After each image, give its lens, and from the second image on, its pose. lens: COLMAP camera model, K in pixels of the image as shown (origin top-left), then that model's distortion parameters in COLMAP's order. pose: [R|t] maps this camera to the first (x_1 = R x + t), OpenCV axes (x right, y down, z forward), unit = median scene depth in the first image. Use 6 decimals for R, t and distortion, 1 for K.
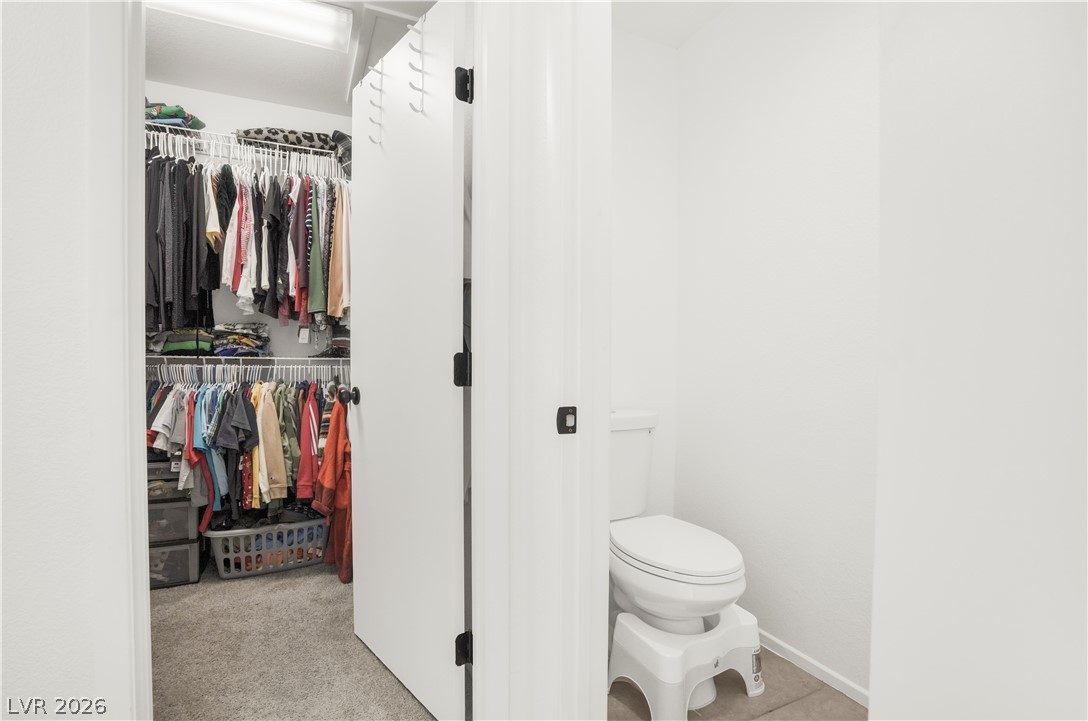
lens RADIAL K [[509.7, 0, 544.0], [0, 509.7, 366.5], [0, 0, 1]] dist [-0.048642, 0.014478]
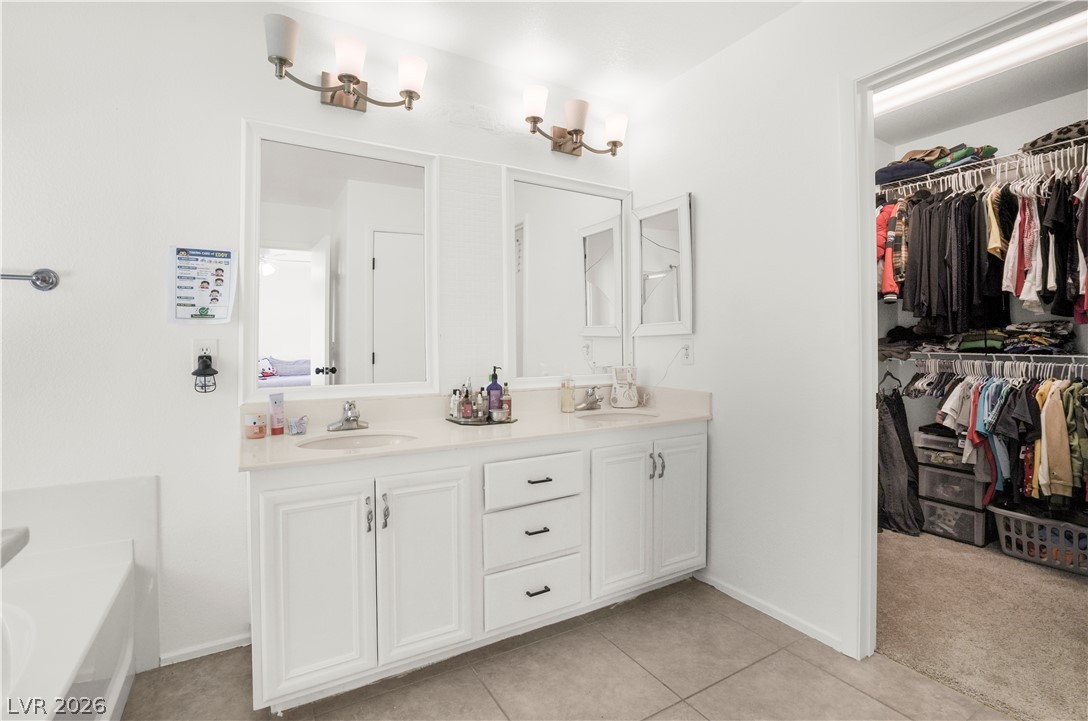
lens RADIAL K [[509.7, 0, 539.9], [0, 509.7, 349.4], [0, 0, 1]] dist [-0.048642, 0.014478]
pose [[0.089906, 0.011229, -0.995887, 0.365826], [-0.008377, 0.999910, 0.010518, -0.034302], [0.995915, 0.007397, 0.089992, -0.144753]]
